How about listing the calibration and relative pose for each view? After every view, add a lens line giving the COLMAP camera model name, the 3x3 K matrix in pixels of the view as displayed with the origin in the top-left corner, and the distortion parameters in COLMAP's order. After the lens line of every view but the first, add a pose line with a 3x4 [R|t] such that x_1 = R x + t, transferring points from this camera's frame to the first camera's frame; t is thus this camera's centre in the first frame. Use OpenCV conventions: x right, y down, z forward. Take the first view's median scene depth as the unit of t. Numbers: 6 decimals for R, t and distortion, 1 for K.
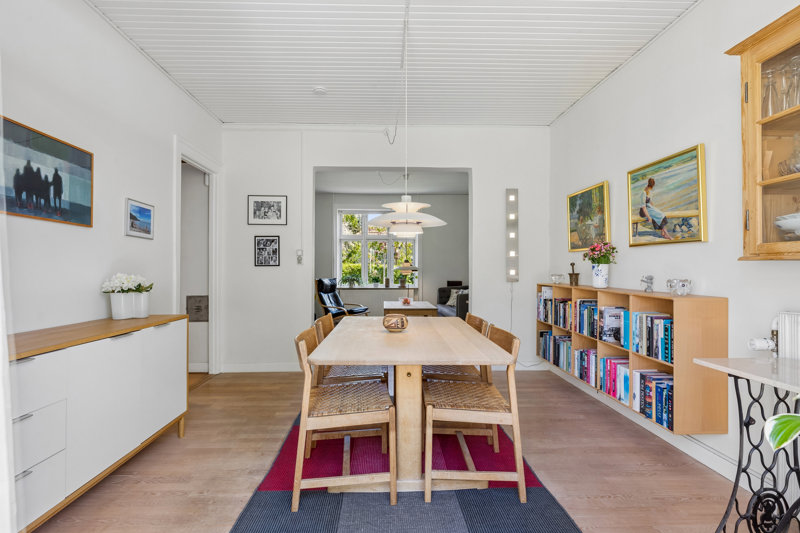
lens RADIAL K [[401.0, 0, 395.4], [0, 401.0, 269.2], [0, 0, 1]] dist [0.000503, 0.000255]
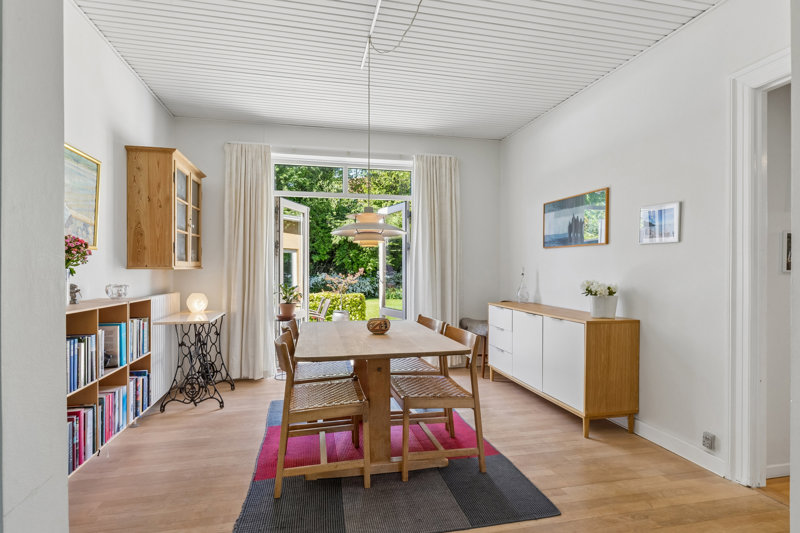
lens RADIAL K [[407.3, 0, 400.0], [0, 407.3, 266.5], [0, 0, 1]] dist [0.000293, 0.000046]
pose [[-0.982530, -0.006863, -0.185978, 0.188284], [-0.005896, 0.999966, -0.005753, -0.020514], [0.186011, -0.004556, -0.982537, 2.573169]]
